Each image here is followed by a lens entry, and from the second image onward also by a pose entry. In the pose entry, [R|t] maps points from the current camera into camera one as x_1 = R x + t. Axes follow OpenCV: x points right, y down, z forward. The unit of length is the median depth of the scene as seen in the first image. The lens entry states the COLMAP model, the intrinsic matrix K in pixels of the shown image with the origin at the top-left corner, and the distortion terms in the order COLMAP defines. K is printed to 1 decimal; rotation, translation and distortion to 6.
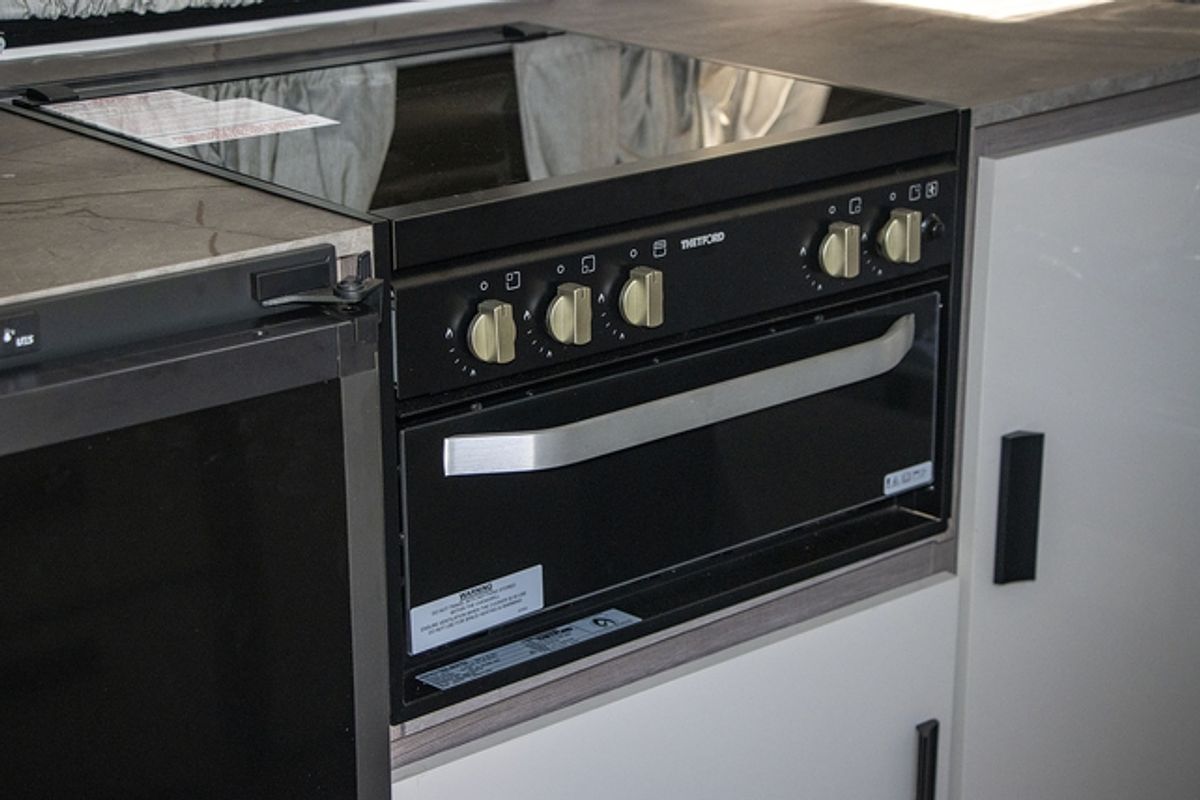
lens RADIAL K [[2371.6, 0, 600.0], [0, 2371.6, 400.0], [0, 0, 1]] dist [0.255673, 0.010447]
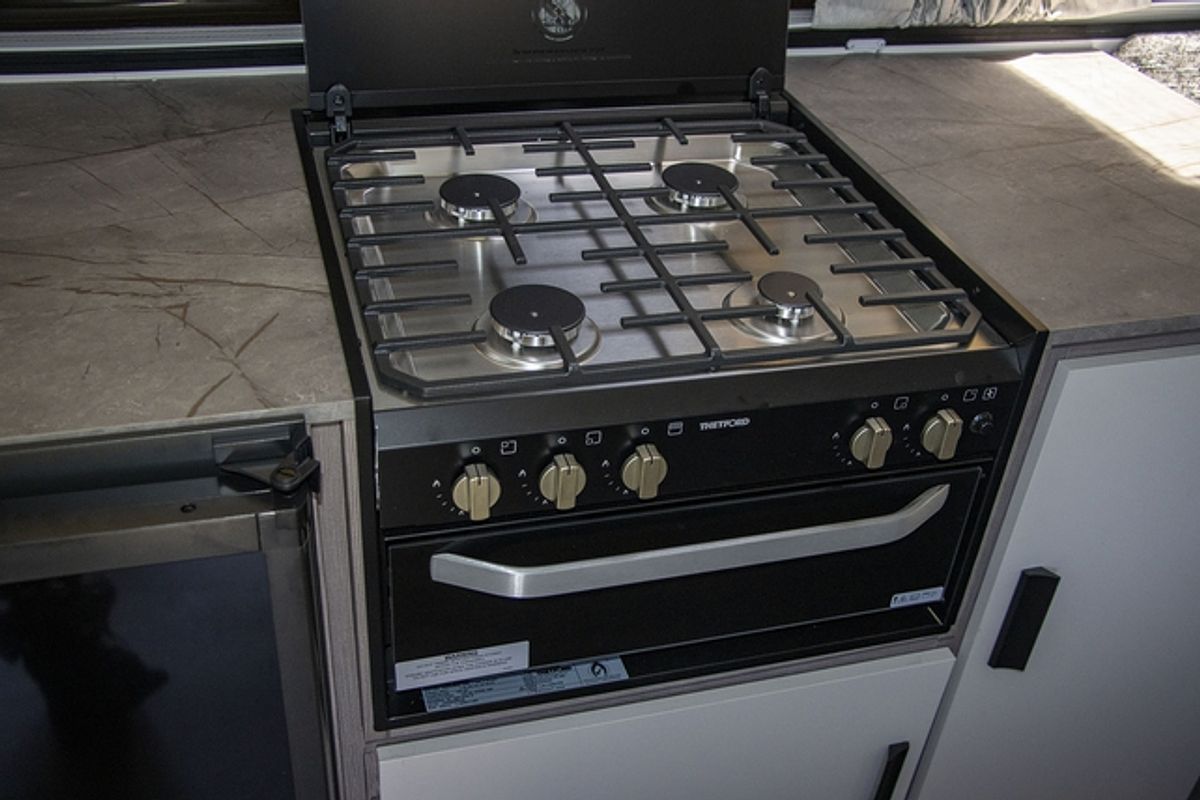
lens RADIAL K [[1229.1, 0, 598.5], [0, 1229.1, 415.9], [0, 0, 1]] dist [-0.090569, 0.180064]
pose [[0.907707, 0.291354, -0.301960, 0.155691], [-0.196494, 0.930998, 0.307626, -0.226482], [0.370752, -0.219901, 0.902323, 0.448864]]
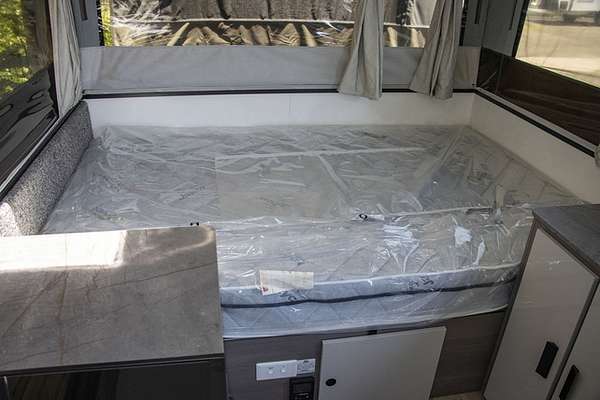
lens RADIAL K [[495.1, 0, 298.9], [0, 495.1, 208.2], [0, 0, 1]] dist [-0.180746, 0.148432]
pose [[0.508194, -0.382757, 0.771515, -0.154205], [0.235915, 0.923419, 0.302722, -0.425101], [-0.828301, 0.028171, 0.559575, 0.680015]]
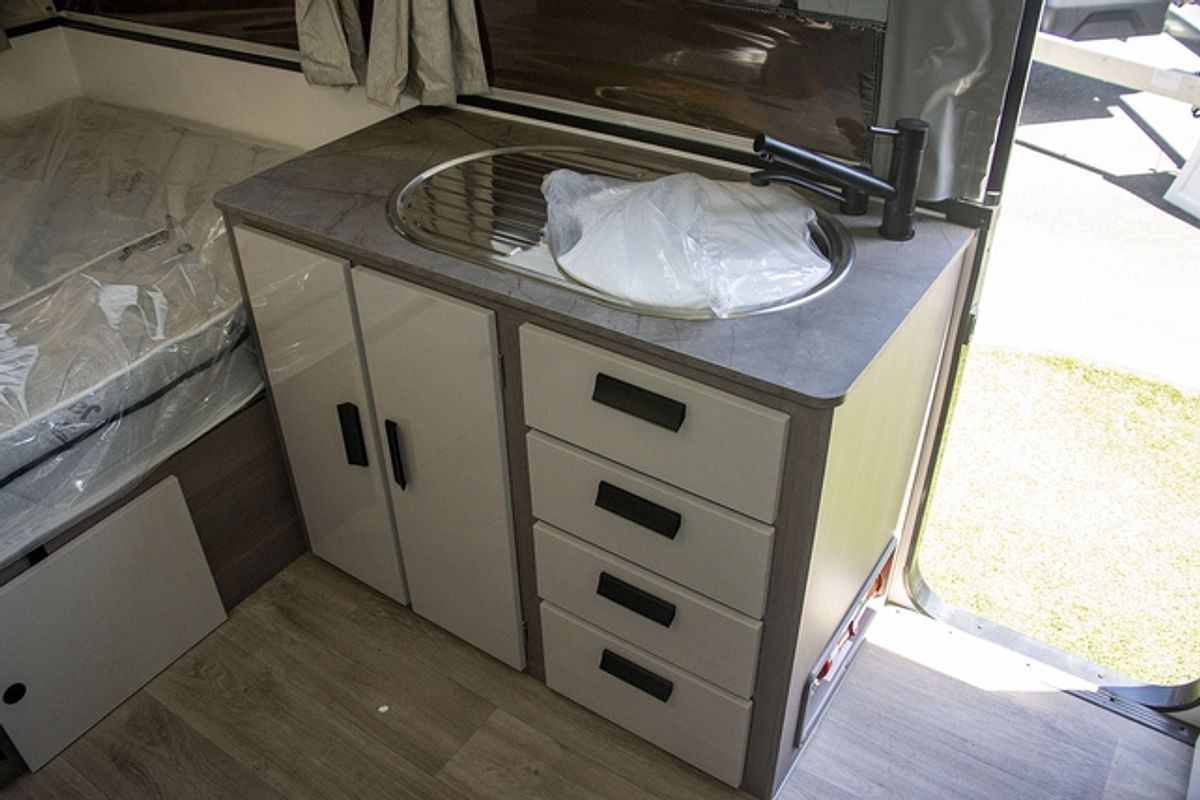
lens RADIAL K [[990.3, 0, 597.9], [0, 990.3, 416.4], [0, 0, 1]] dist [-0.180746, 0.148432]
pose [[-0.259067, -0.564732, 0.783558, -0.204595], [0.321906, 0.714388, 0.621311, -0.359666], [-0.910638, 0.413193, -0.003284, 0.563217]]
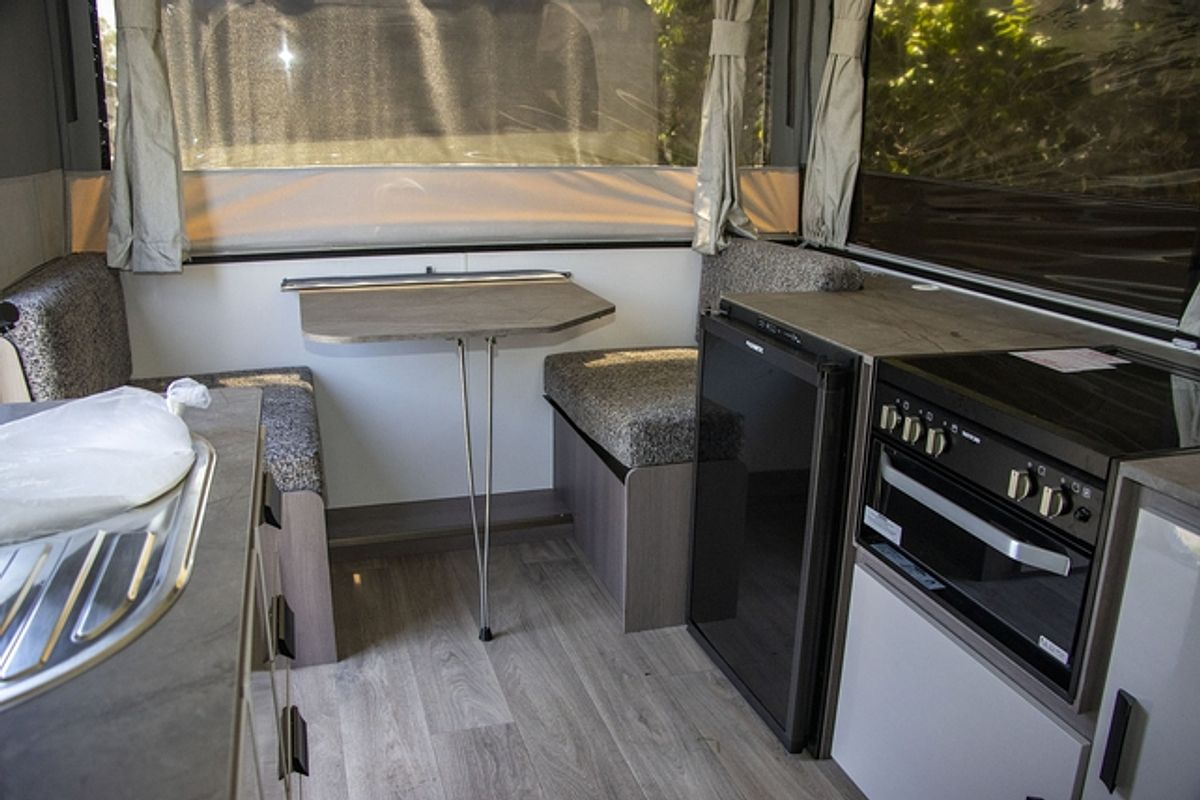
lens RADIAL K [[990.3, 0, 597.9], [0, 990.3, 416.4], [0, 0, 1]] dist [-0.180746, 0.148432]
pose [[-0.405456, 0.255307, -0.877738, 0.896476], [-0.300002, 0.869857, 0.391596, -0.309466], [0.863484, 0.422098, -0.276096, 0.910642]]
